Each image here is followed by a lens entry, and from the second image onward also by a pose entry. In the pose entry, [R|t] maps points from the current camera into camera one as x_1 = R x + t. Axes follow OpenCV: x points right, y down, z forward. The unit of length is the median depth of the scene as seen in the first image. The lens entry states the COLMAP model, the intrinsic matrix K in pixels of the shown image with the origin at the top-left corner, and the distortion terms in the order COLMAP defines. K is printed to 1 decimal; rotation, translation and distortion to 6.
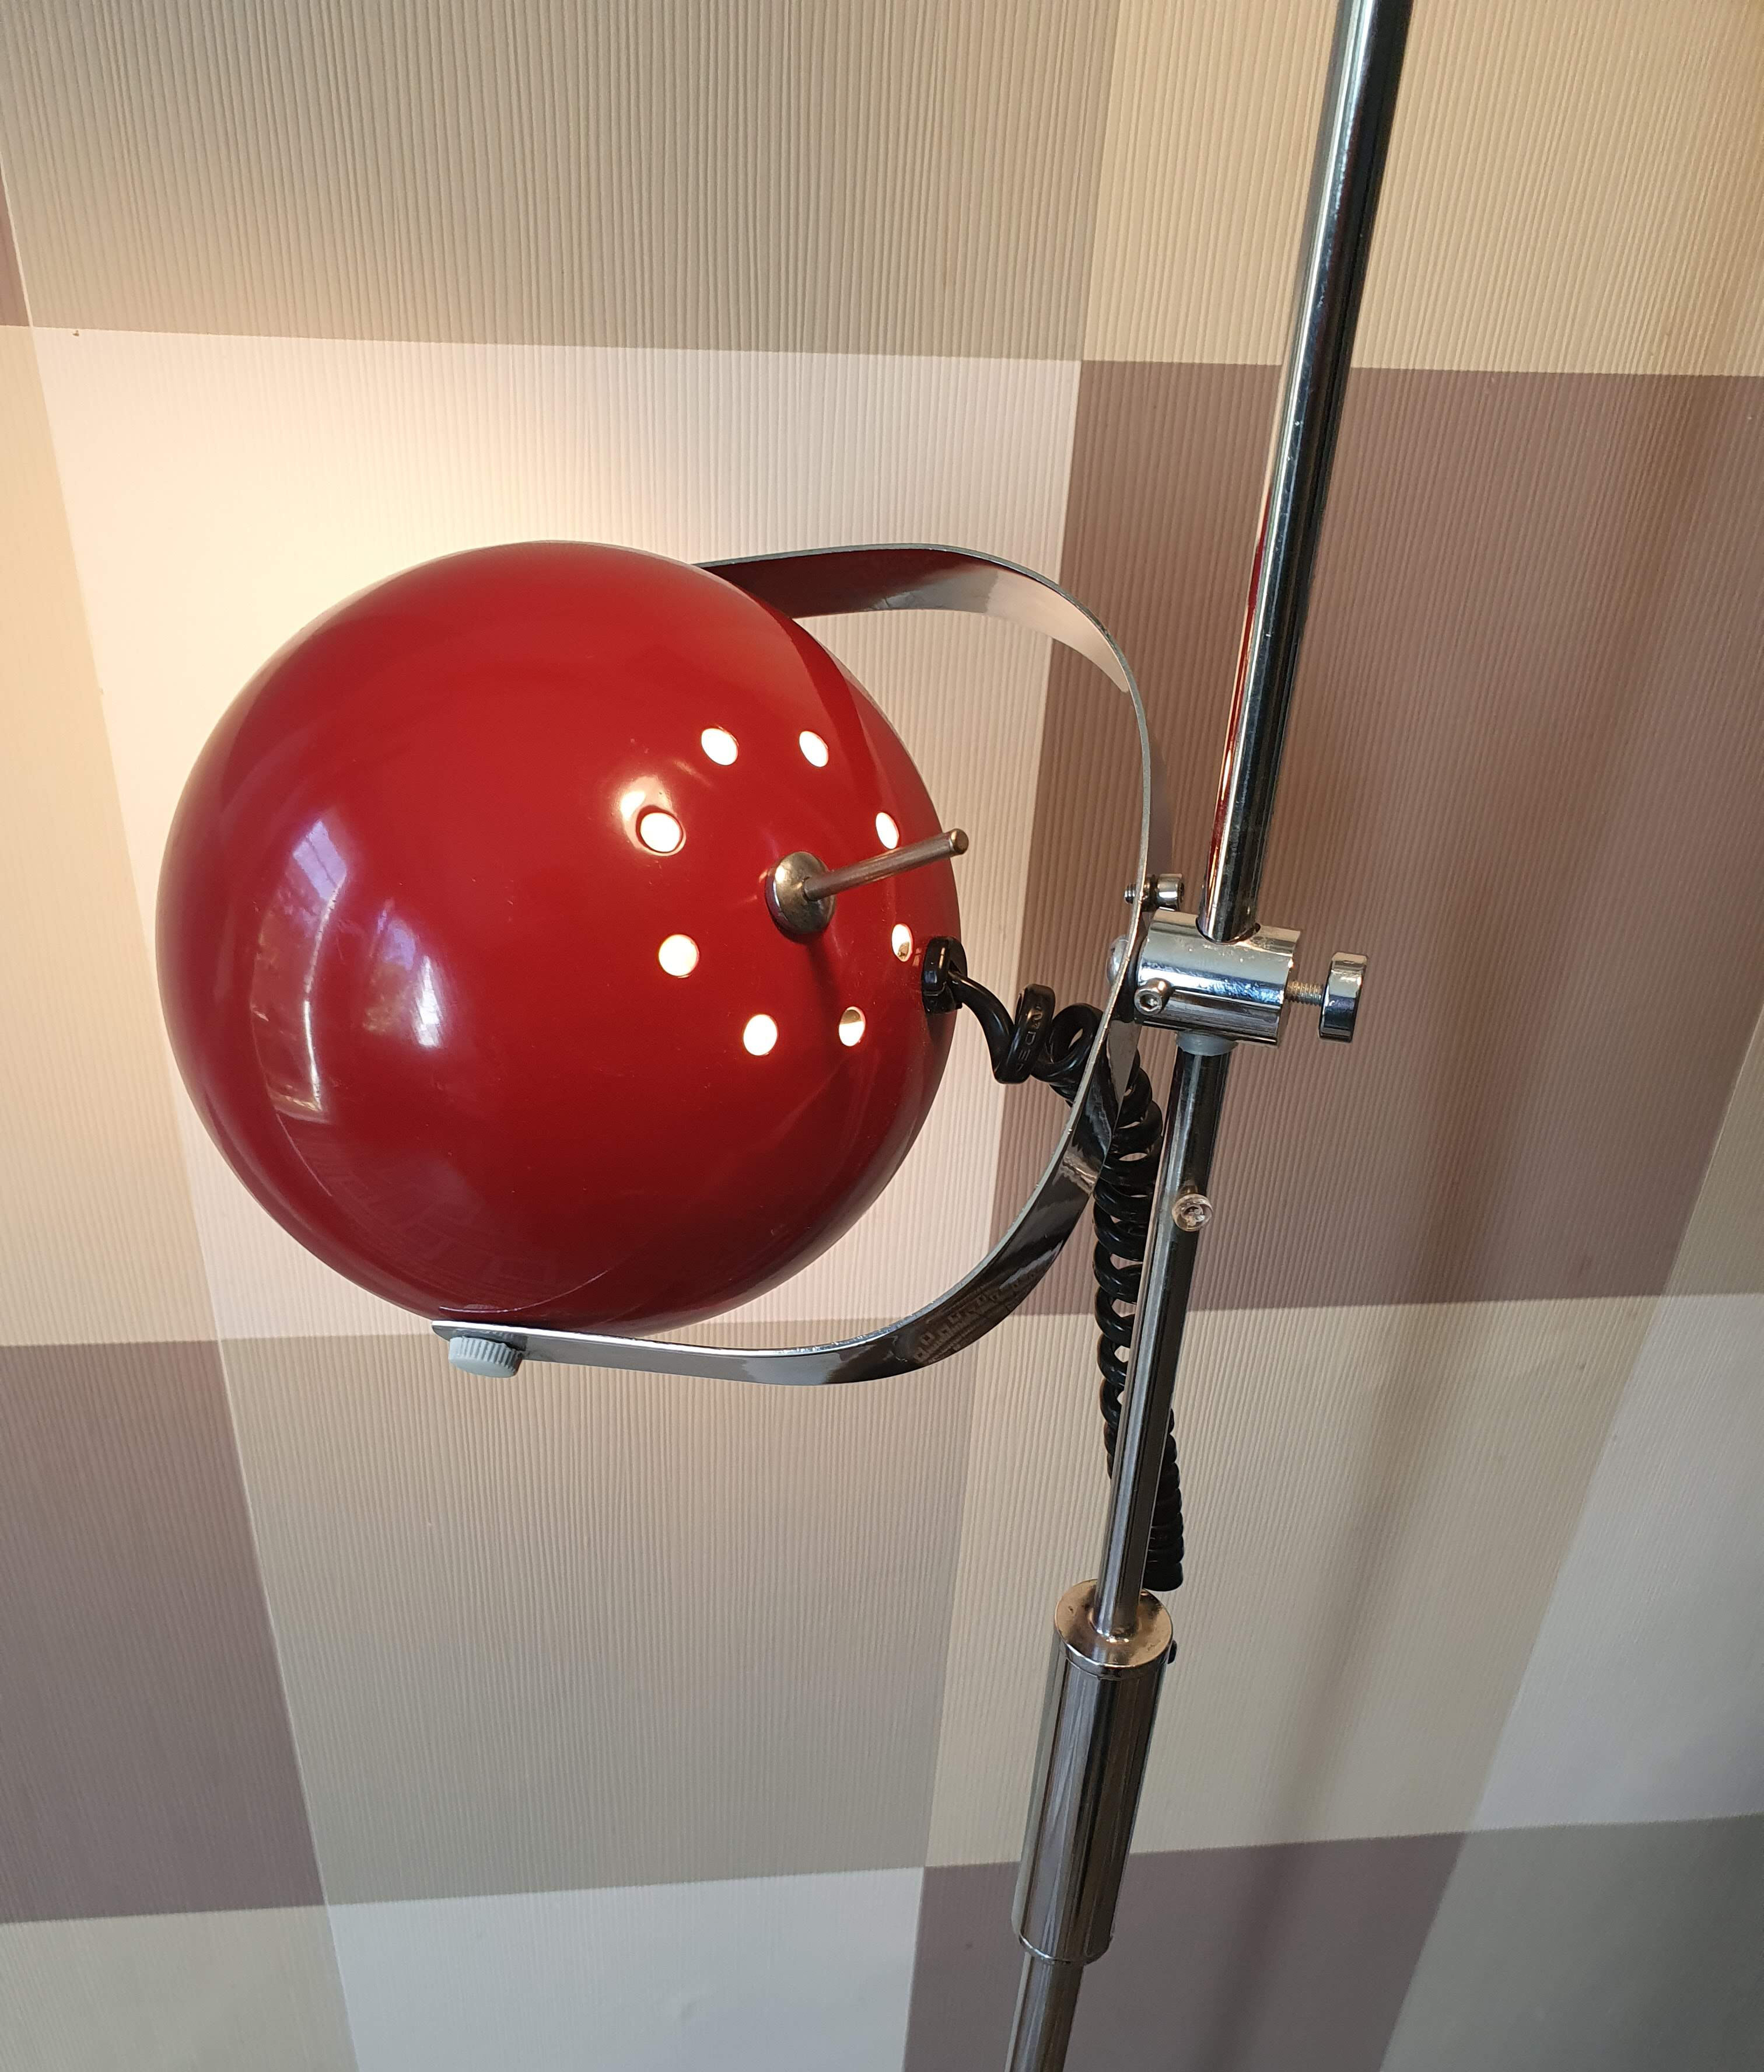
lens RADIAL K [[1761.5, 0, 876.6], [0, 1761.5, 1039.7], [0, 0, 1]] dist [-0.018082, -0.001417]
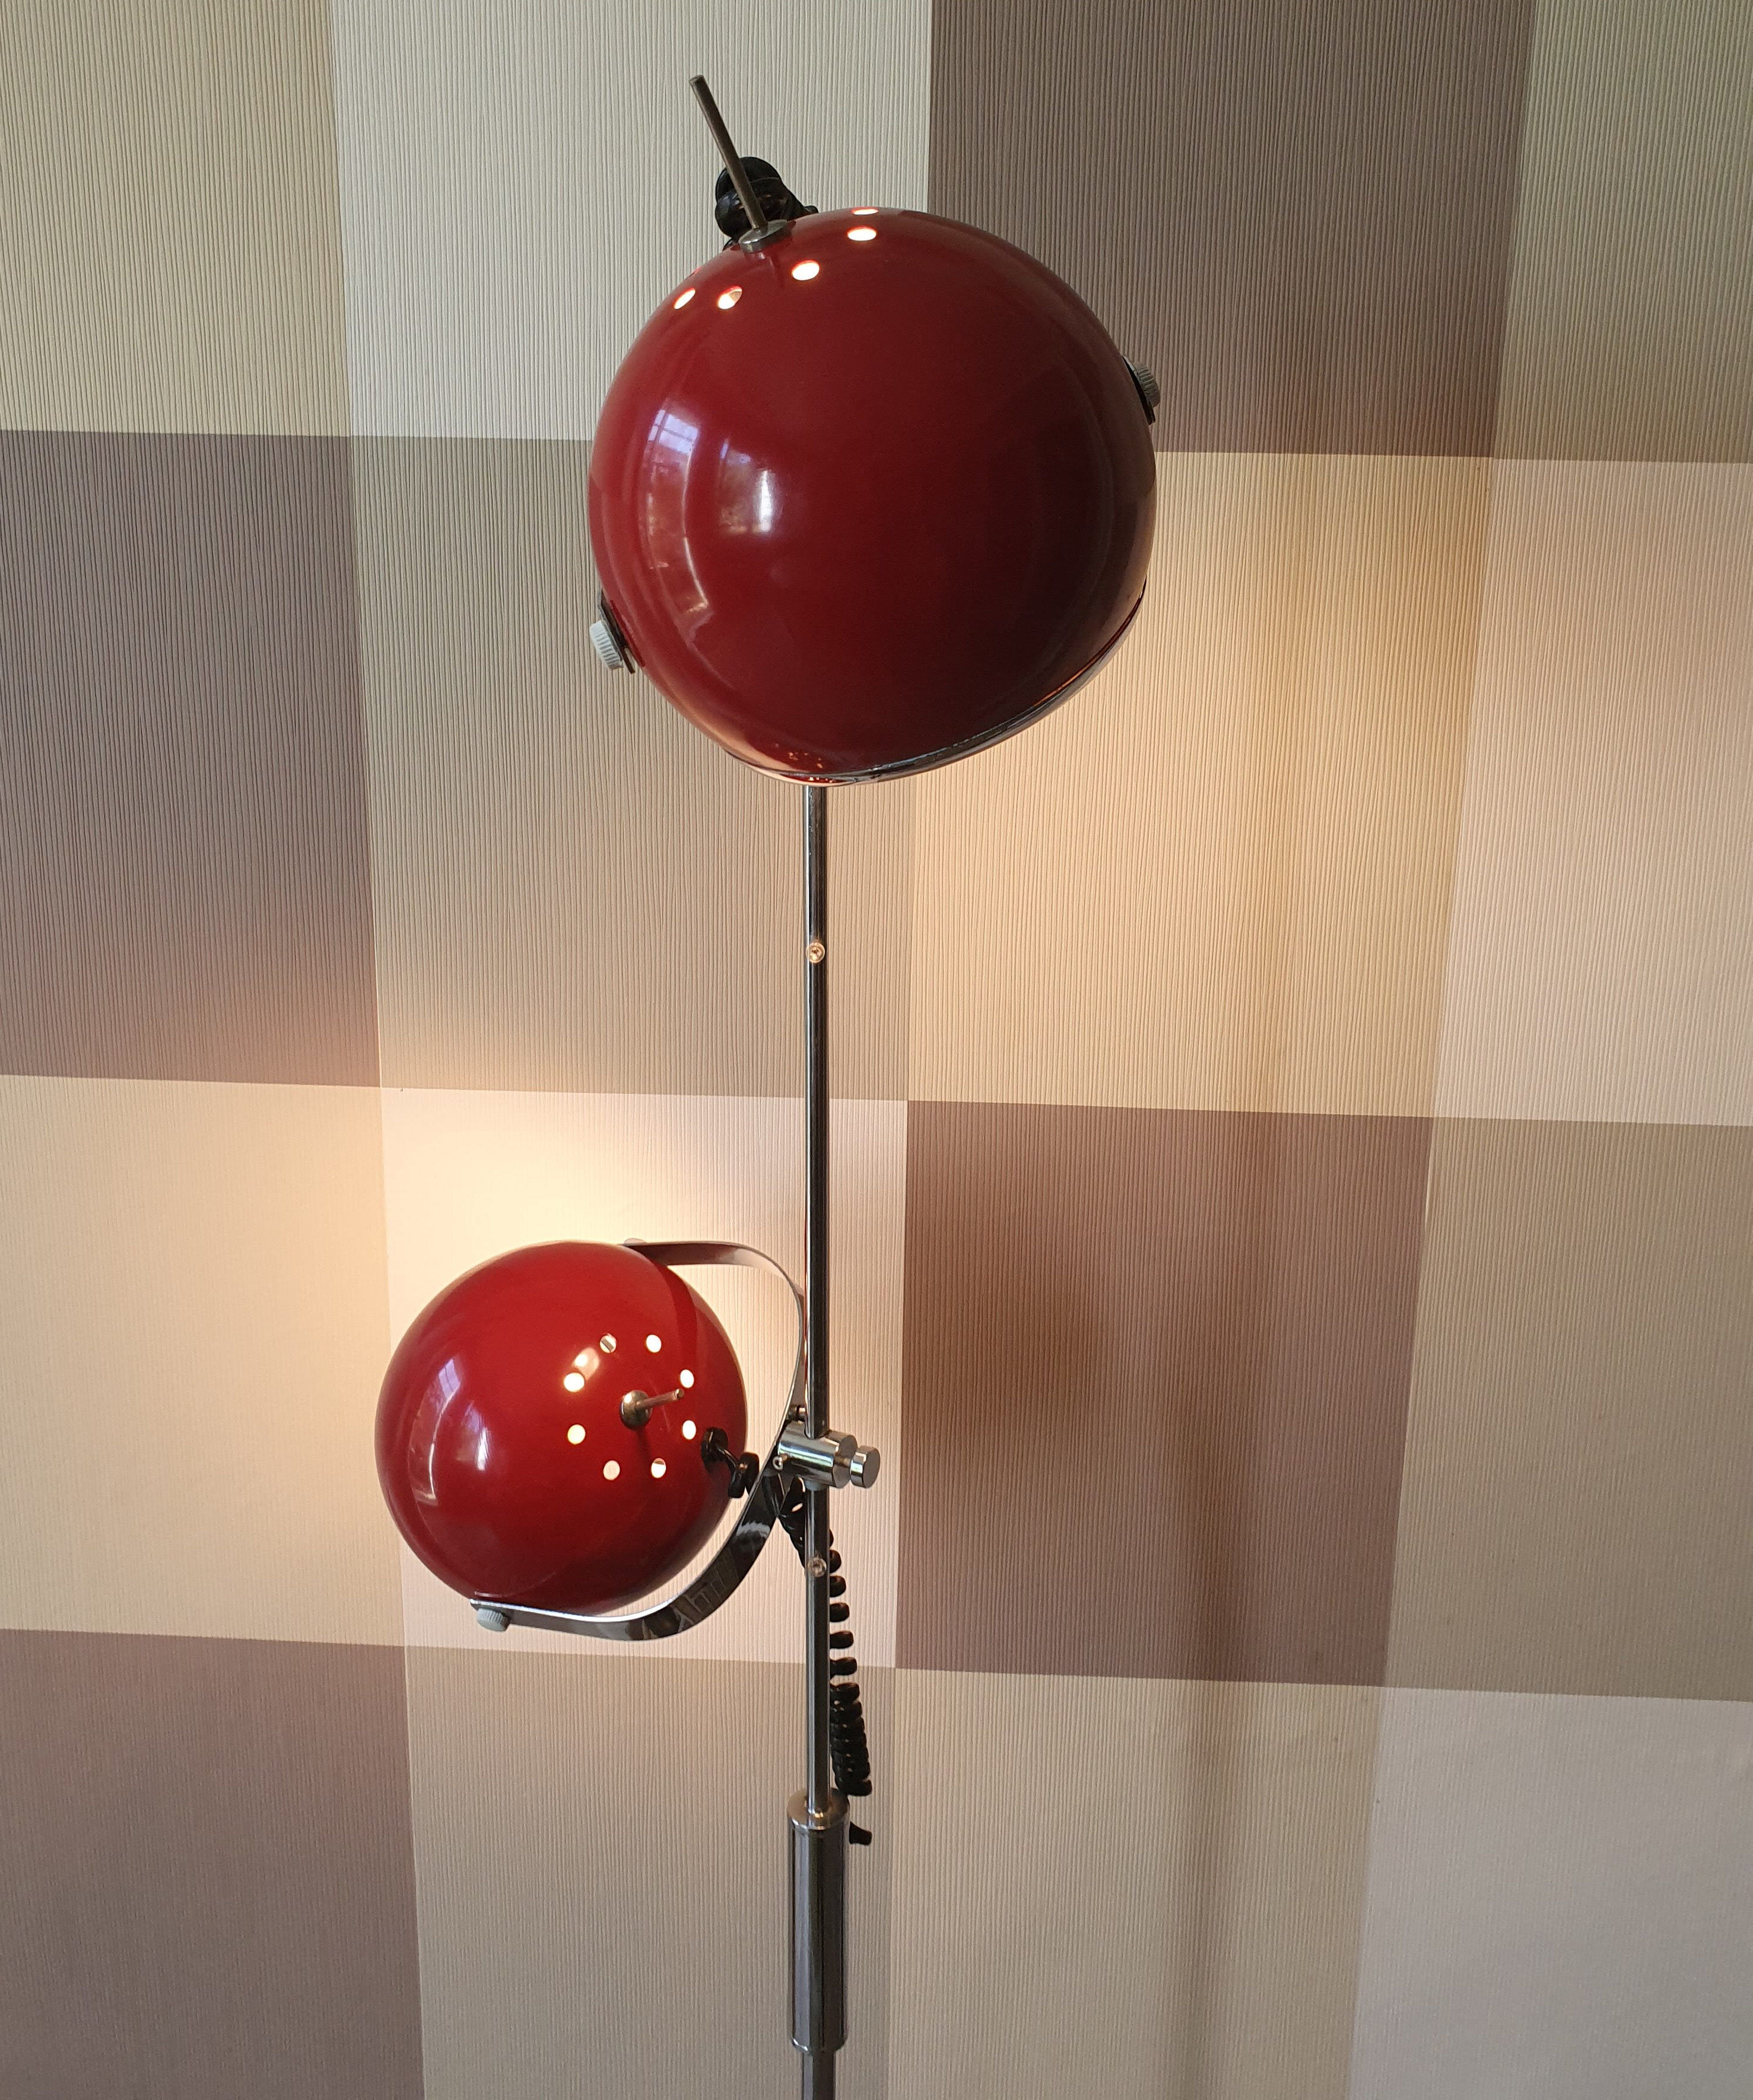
lens RADIAL K [[1550.8, 0, 879.9], [0, 1550.8, 1048.9], [0, 0, 1]] dist [-0.012112, -0.001527]
pose [[0.991212, 0.008928, -0.131984, 0.480743], [-0.043450, 0.964337, -0.261086, -0.018344], [0.124946, 0.264526, 0.956250, -0.910620]]
